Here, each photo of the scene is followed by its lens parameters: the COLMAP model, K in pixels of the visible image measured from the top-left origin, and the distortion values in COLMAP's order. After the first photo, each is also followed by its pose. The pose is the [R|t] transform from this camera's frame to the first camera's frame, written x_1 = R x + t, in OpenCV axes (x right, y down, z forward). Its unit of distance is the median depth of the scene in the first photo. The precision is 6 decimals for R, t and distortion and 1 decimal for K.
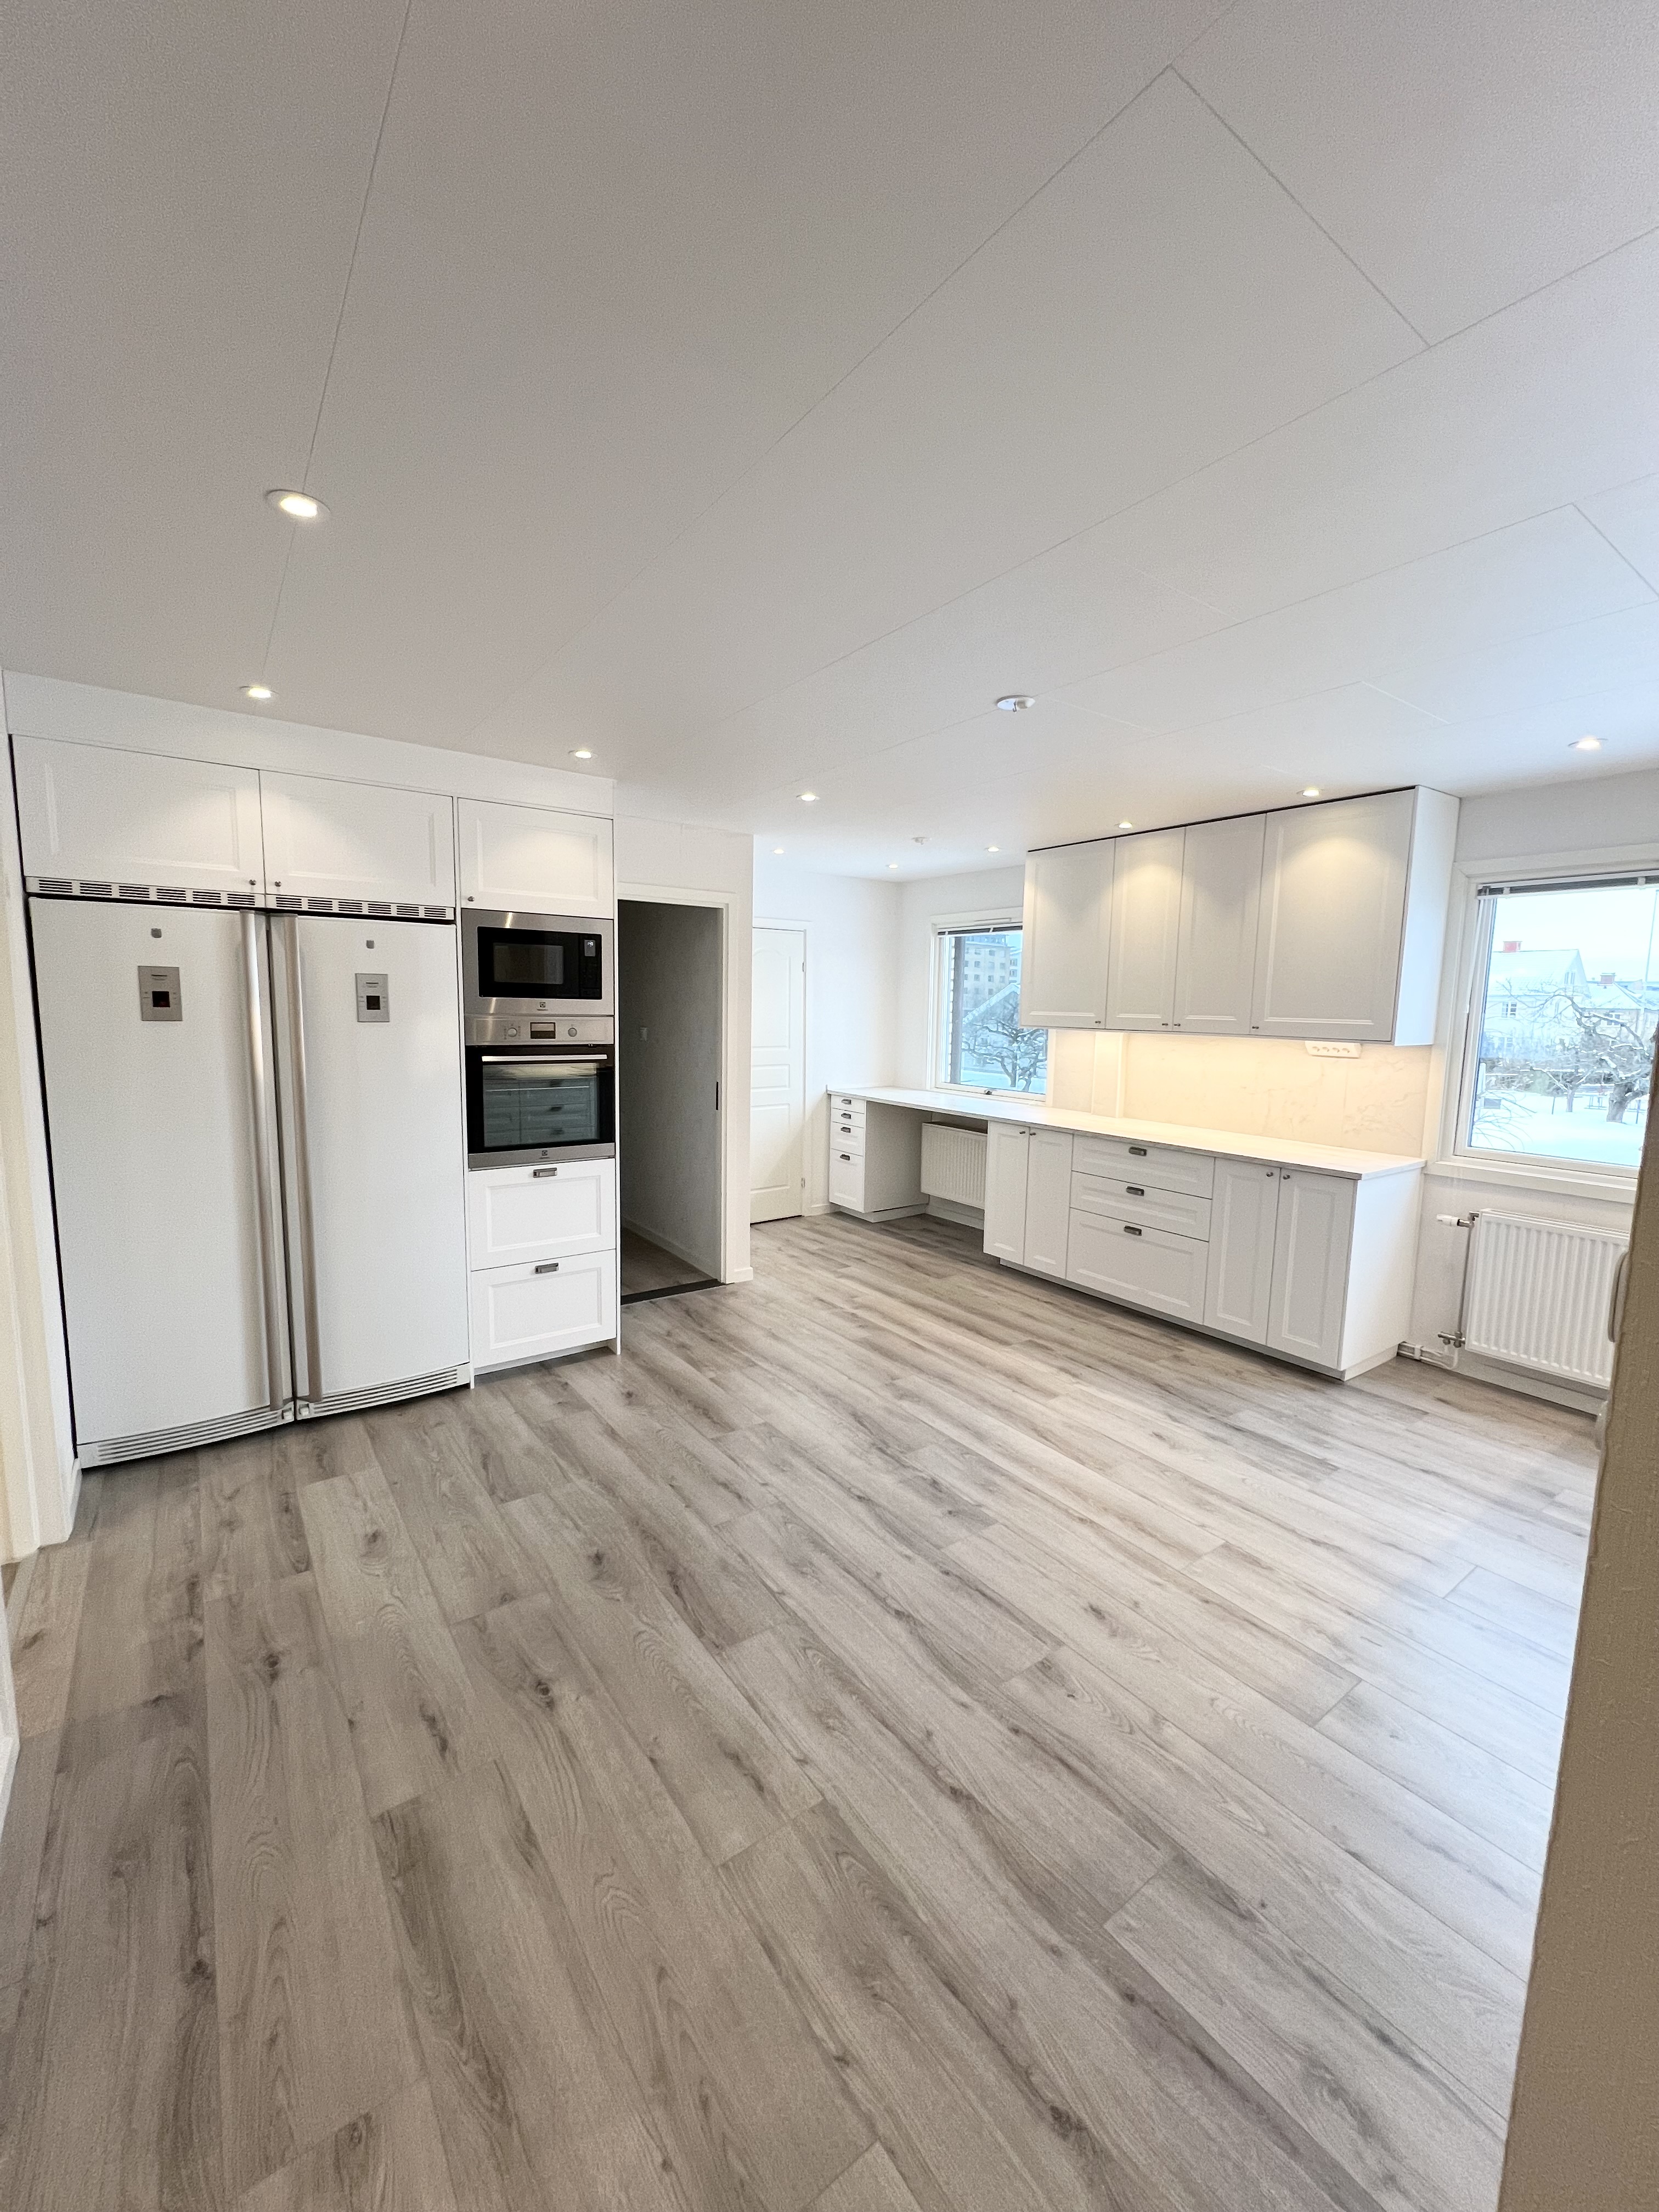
lens RADIAL K [[880.7, 0, 827.9], [0, 880.7, 1107.8], [0, 0, 1]] dist [0.001460, 0.000300]
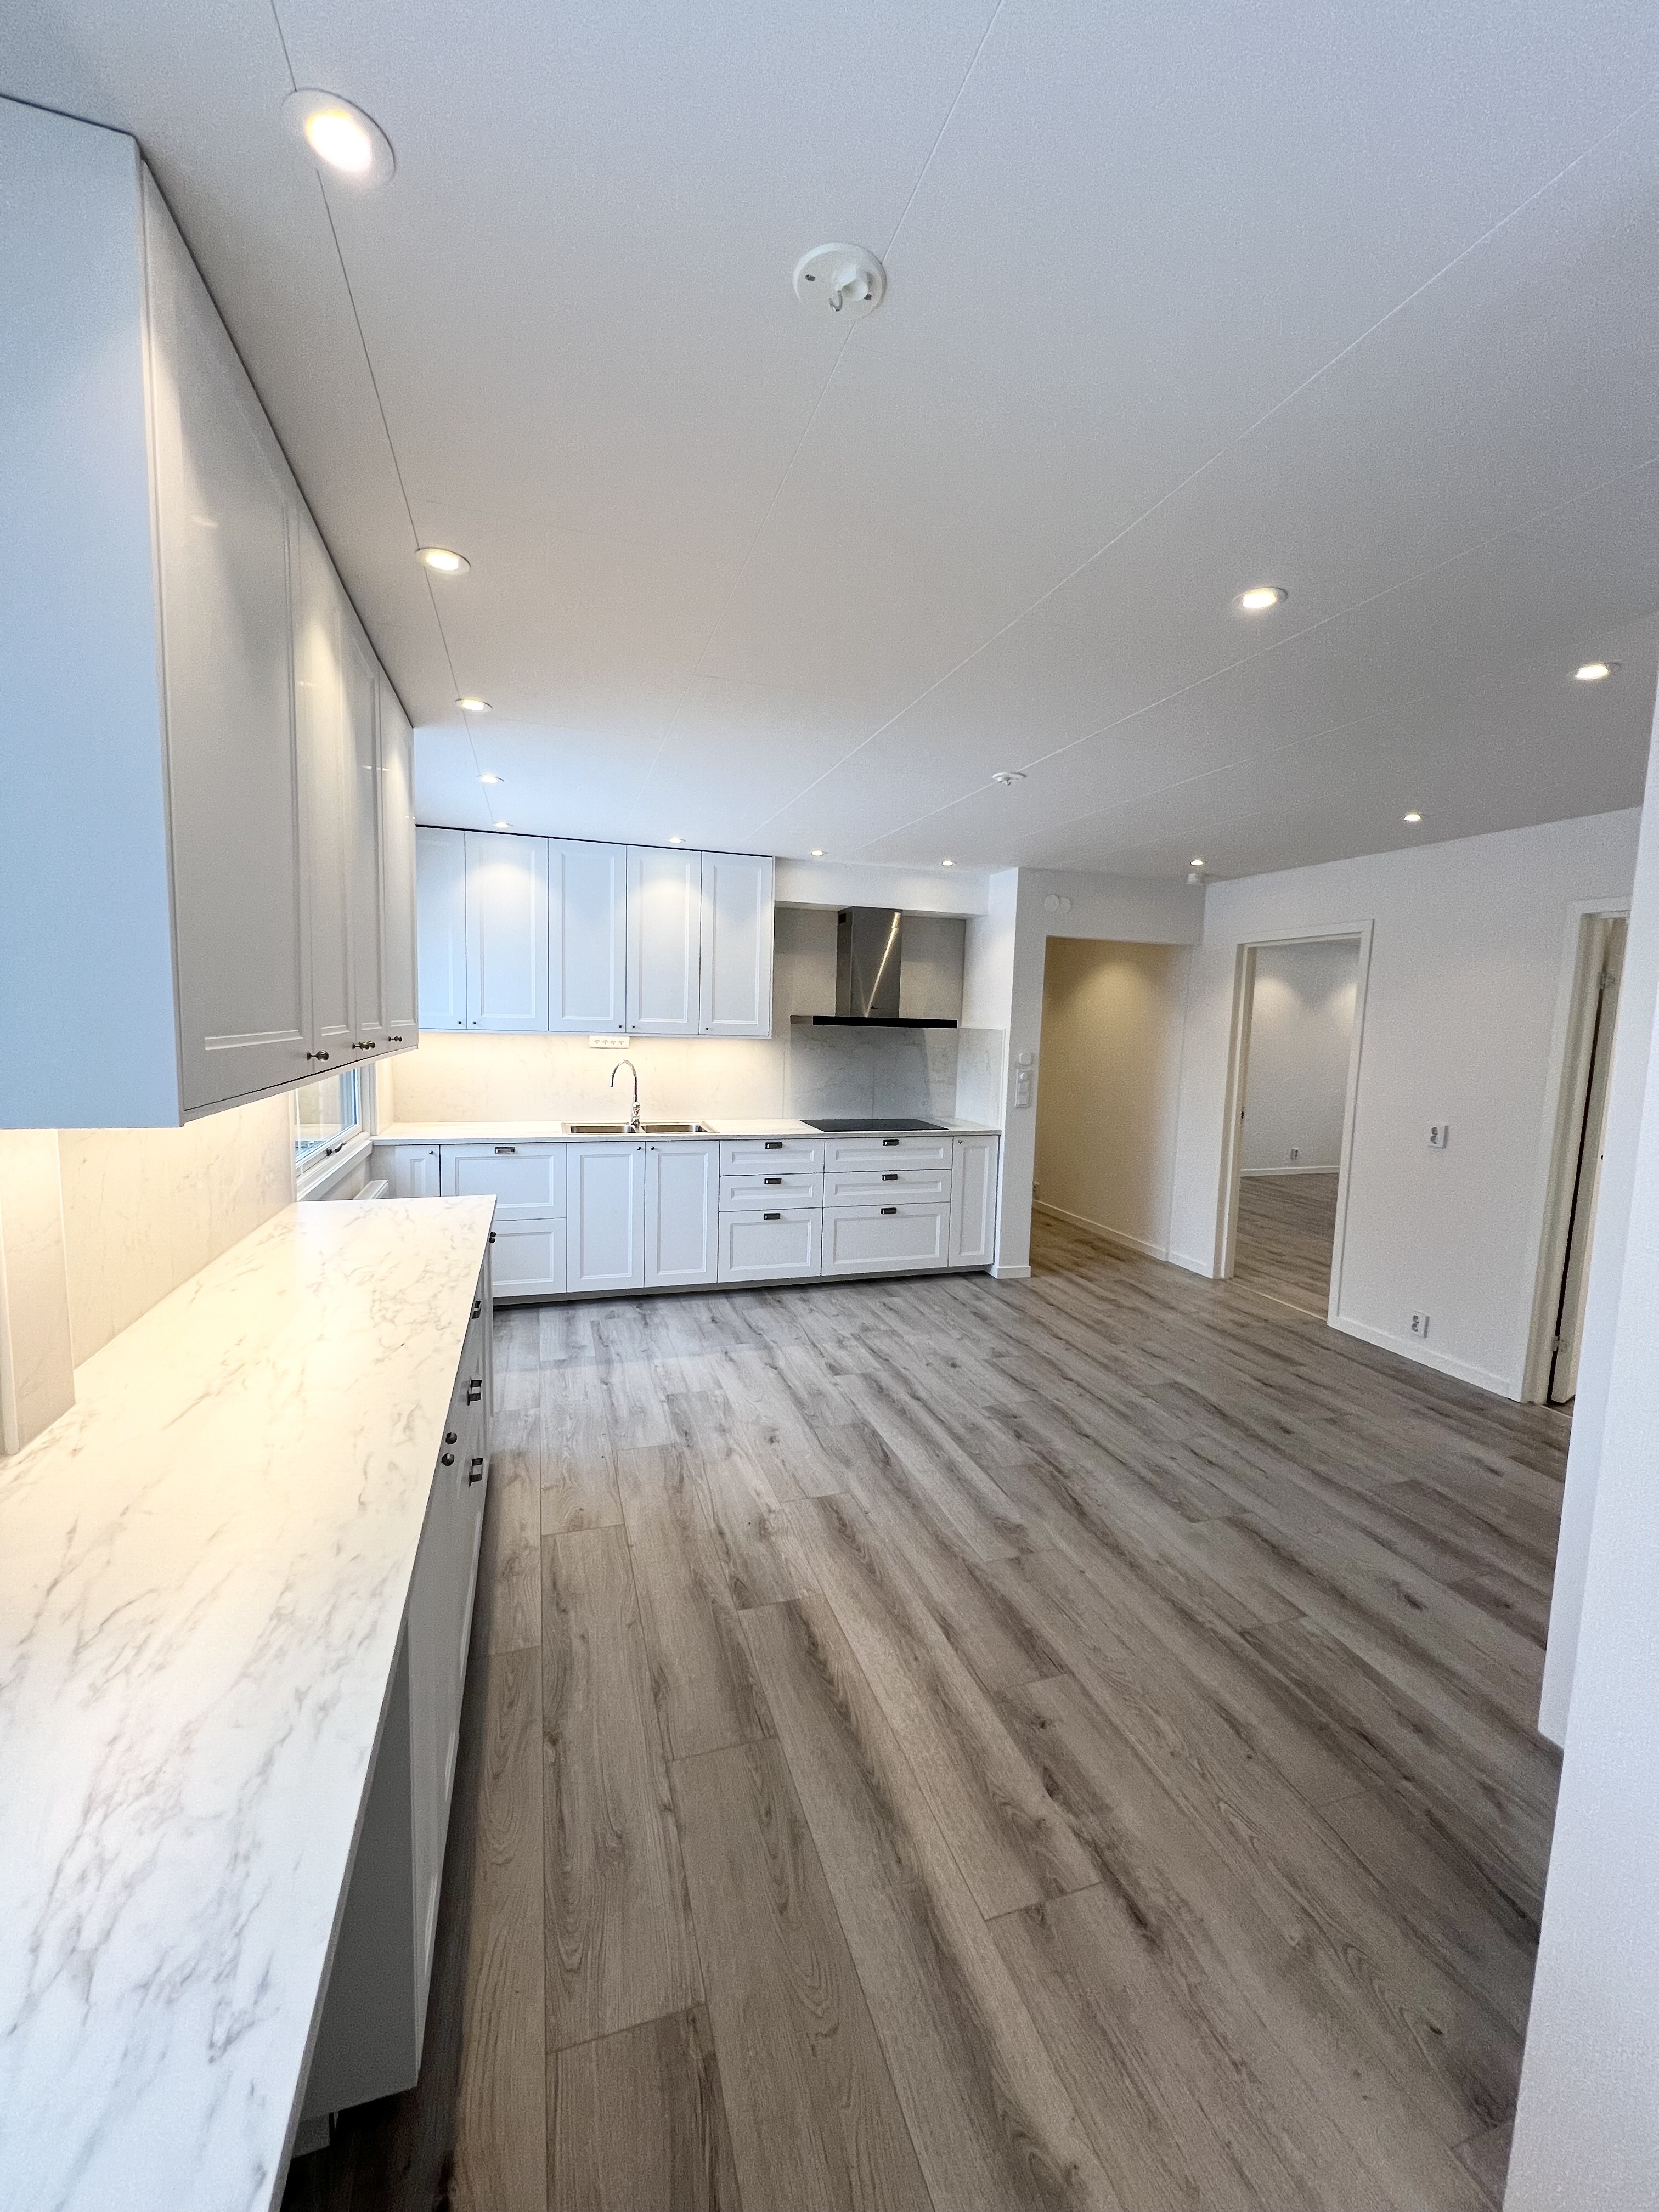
lens RADIAL K [[880.7, 0, 827.9], [0, 880.7, 1107.8], [0, 0, 1]] dist [0.001460, 0.000300]
pose [[-0.951117, -0.076270, 0.299264, 0.037365], [-0.008050, 0.974818, 0.222855, -0.210081], [-0.308725, 0.209553, -0.927780, 1.704957]]
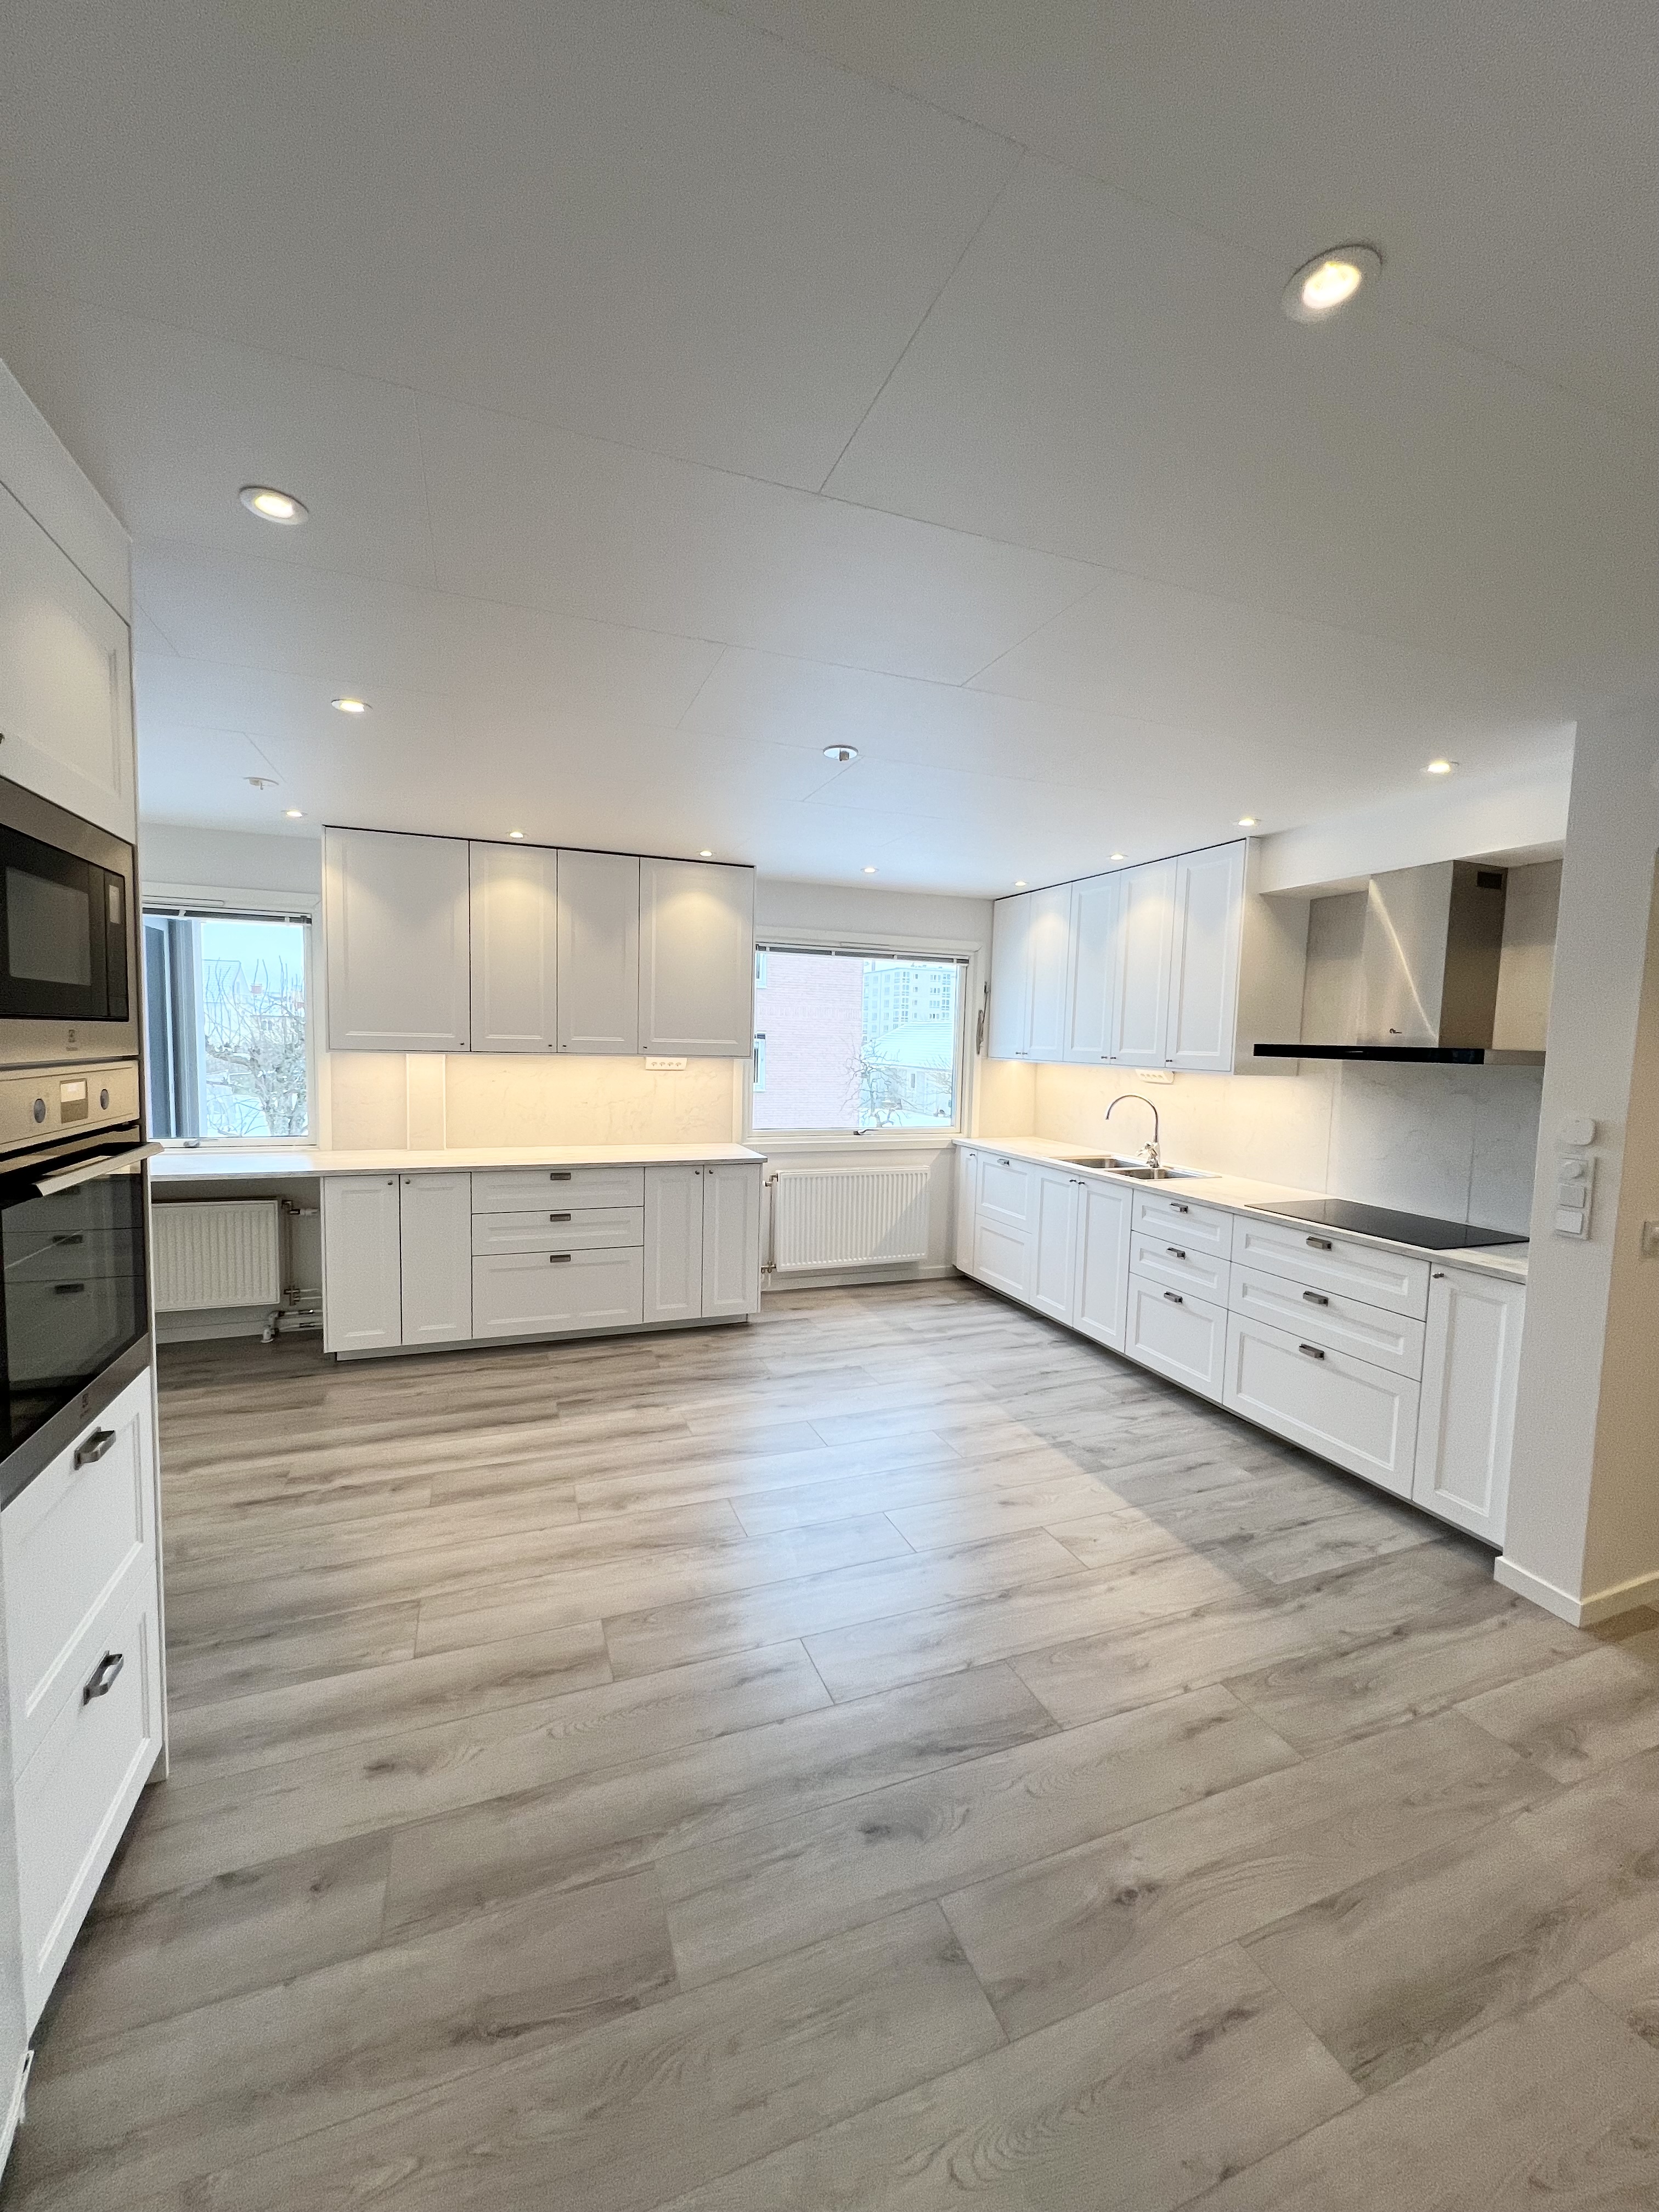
lens RADIAL K [[880.7, 0, 827.9], [0, 880.7, 1107.8], [0, 0, 1]] dist [0.001460, 0.000300]
pose [[0.252586, -0.089471, 0.963429, -0.631311], [0.094933, 0.993203, 0.067347, -0.079350], [-0.962906, 0.074450, 0.259363, 0.571003]]
